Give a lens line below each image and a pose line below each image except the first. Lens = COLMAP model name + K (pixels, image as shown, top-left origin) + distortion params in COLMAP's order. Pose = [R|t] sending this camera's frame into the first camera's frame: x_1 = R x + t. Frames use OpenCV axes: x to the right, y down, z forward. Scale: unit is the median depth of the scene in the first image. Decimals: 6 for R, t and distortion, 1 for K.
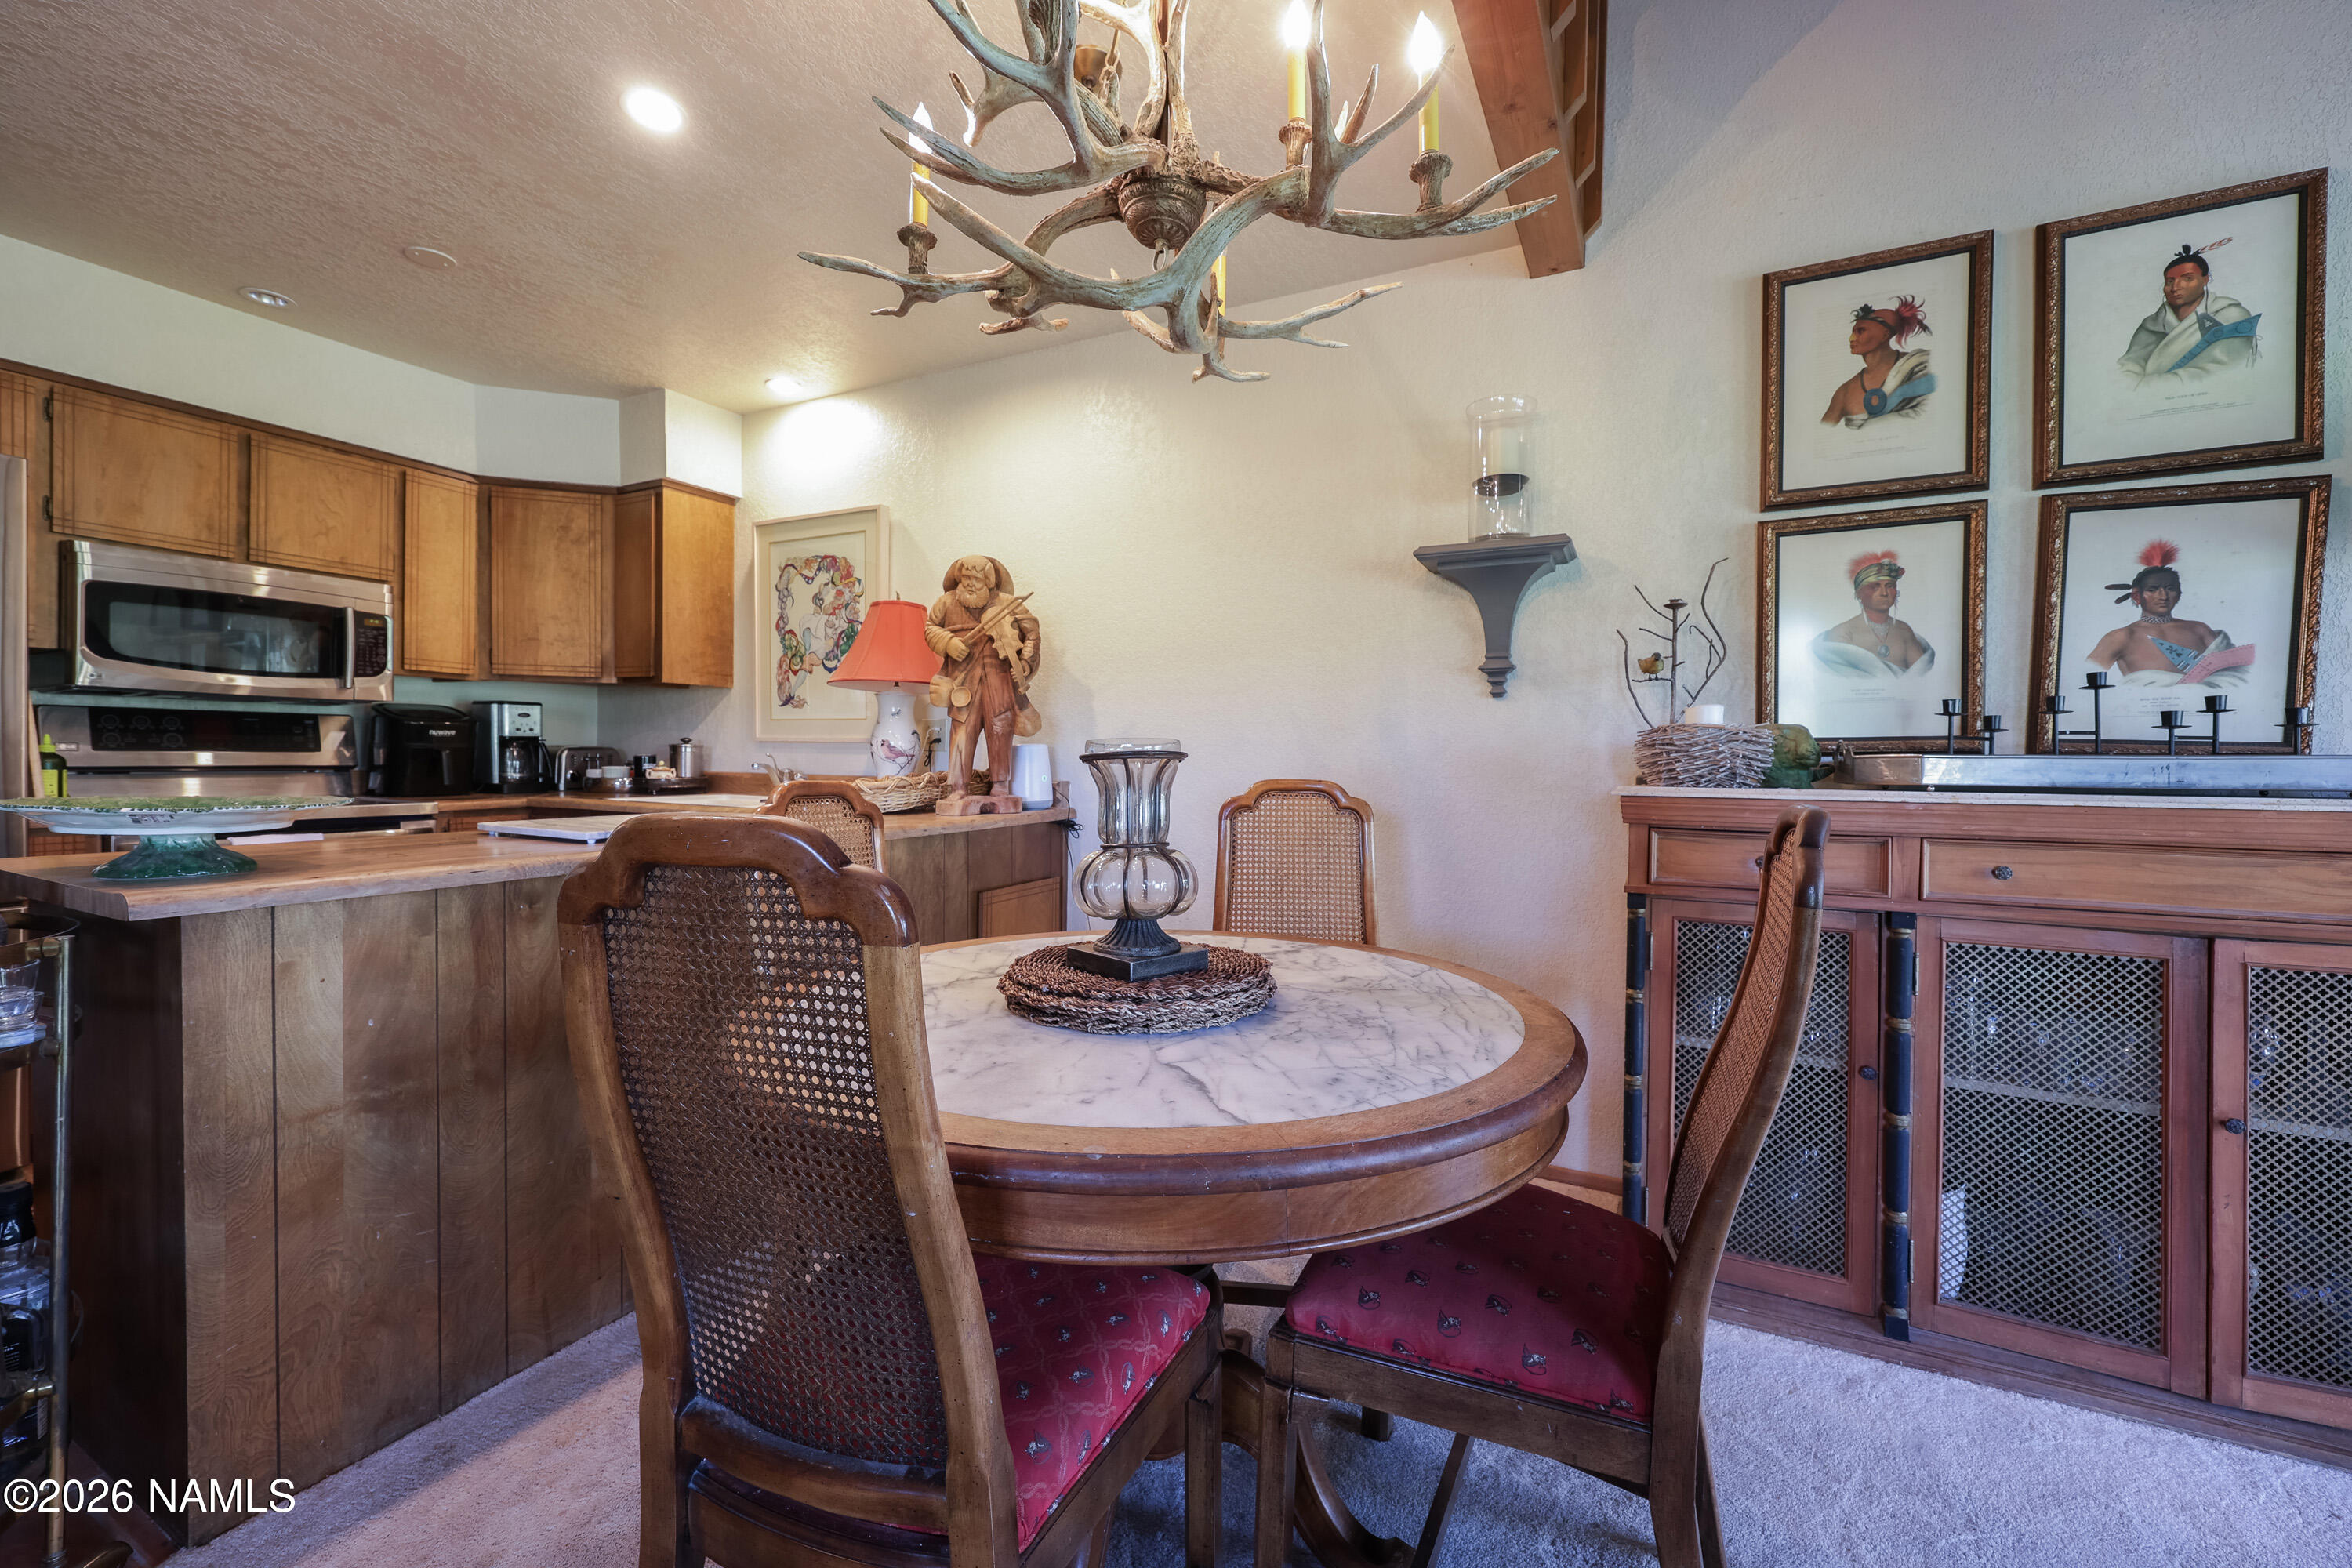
lens RADIAL K [[944.5, 0, 1172.2], [0, 944.5, 769.5], [0, 0, 1]] dist [-0.000104, -0.000105]
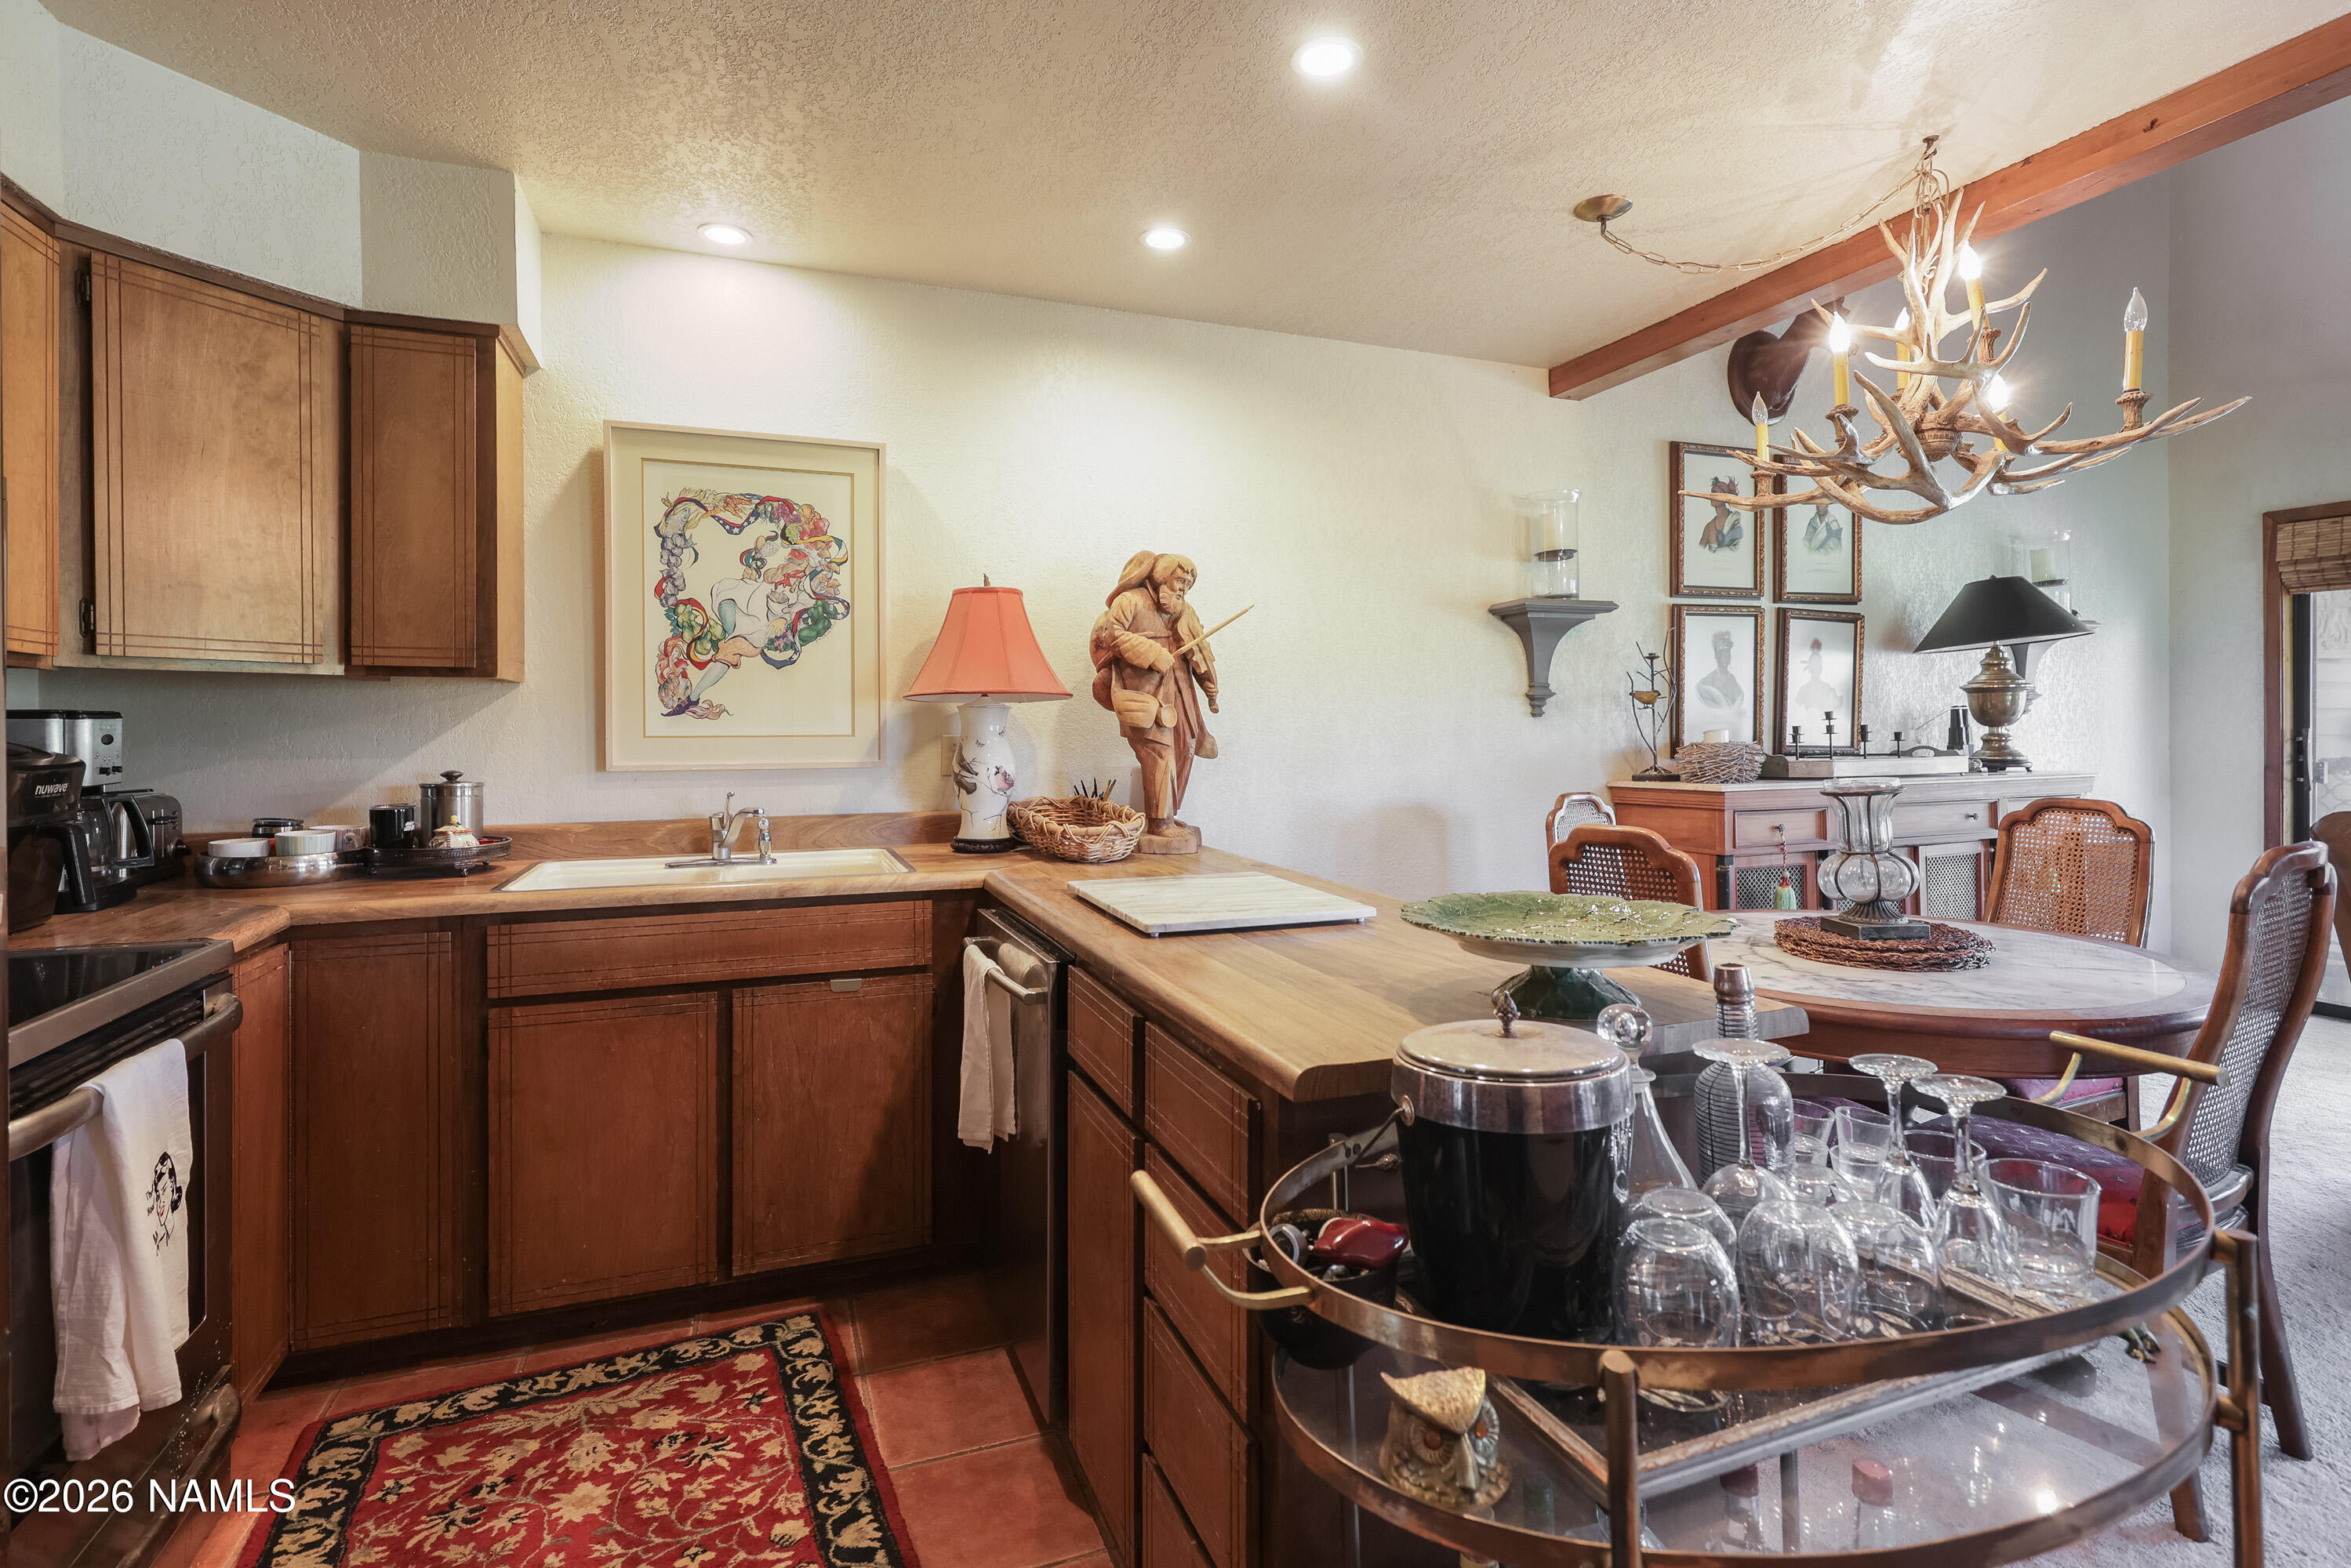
lens RADIAL K [[1143.8, 0, 1188.0], [0, 1143.8, 728.4], [0, 0, 1]] dist [0.002487, -0.000721]
pose [[0.664067, -0.018243, 0.747451, -1.124112], [0.024024, 0.999707, 0.003056, -0.077480], [-0.747287, 0.015928, 0.664310, 0.324964]]
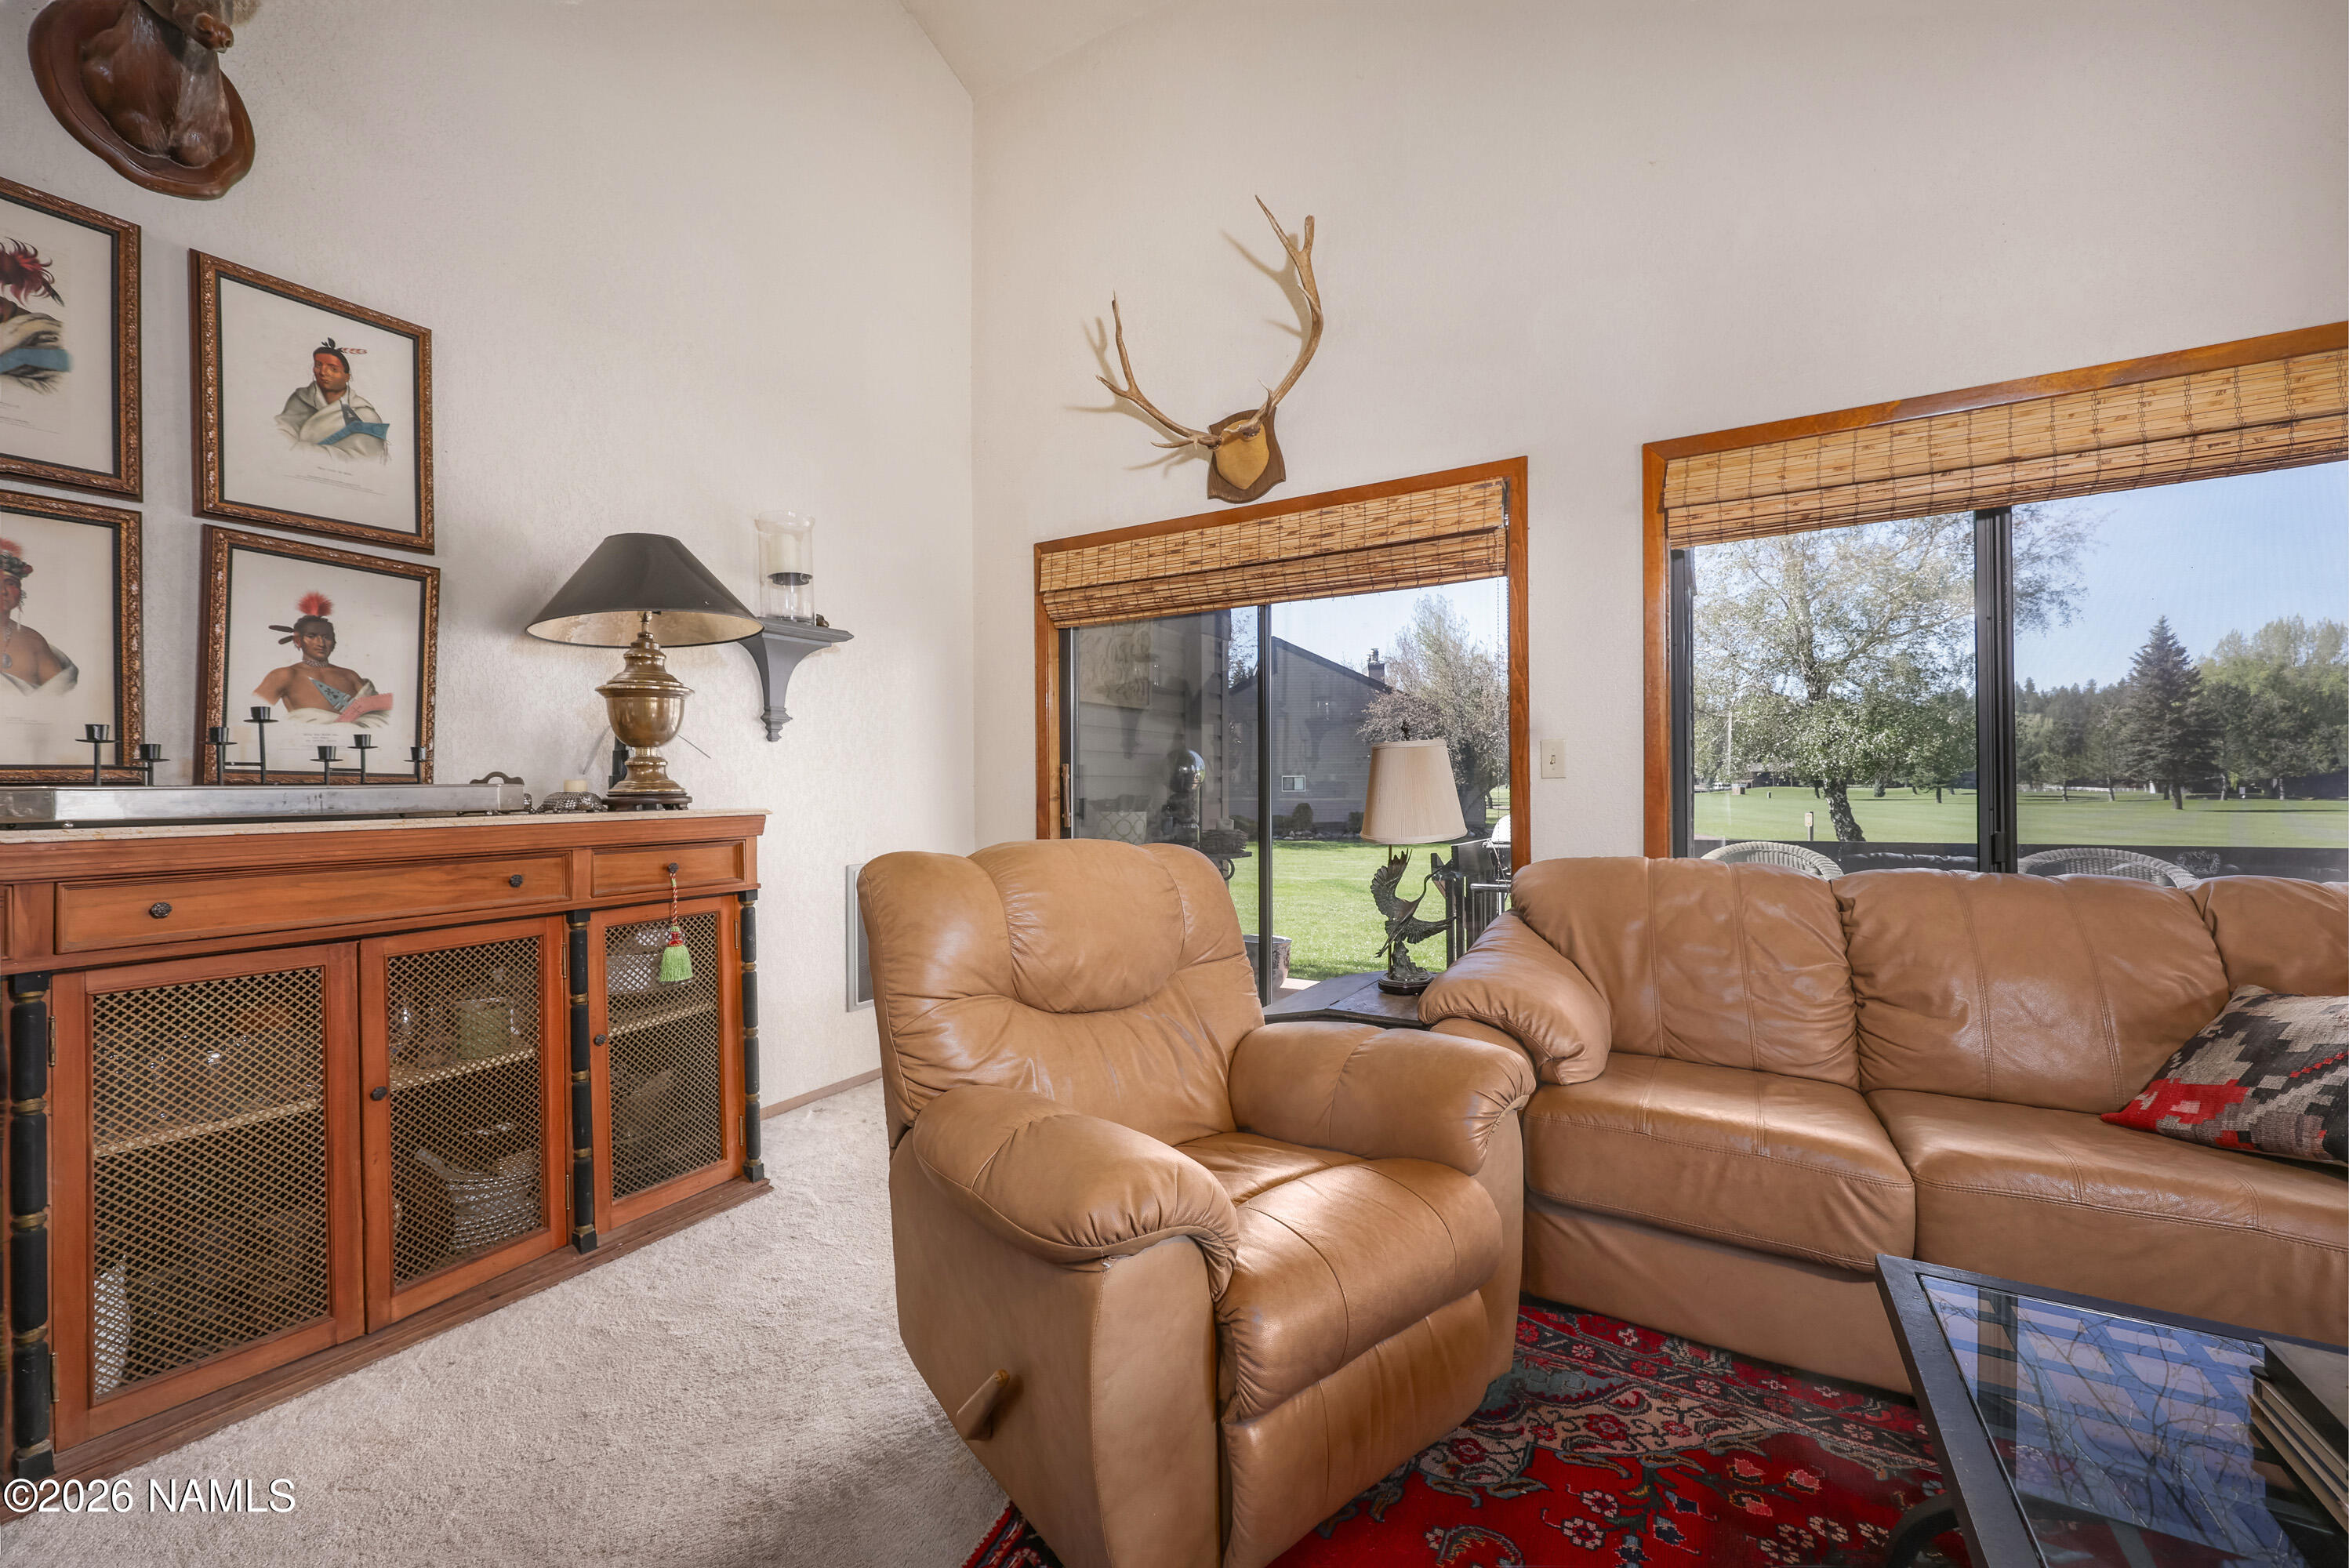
lens RADIAL K [[943.3, 0, 1173.3], [0, 943.3, 782.7], [0, 0, 1]] dist [-0.000104, -0.000105]
pose [[0.052272, -0.004804, 0.998621, -0.011750], [0.023059, 0.999728, 0.003602, 0.000776], [-0.998367, 0.022839, 0.052369, -0.049128]]
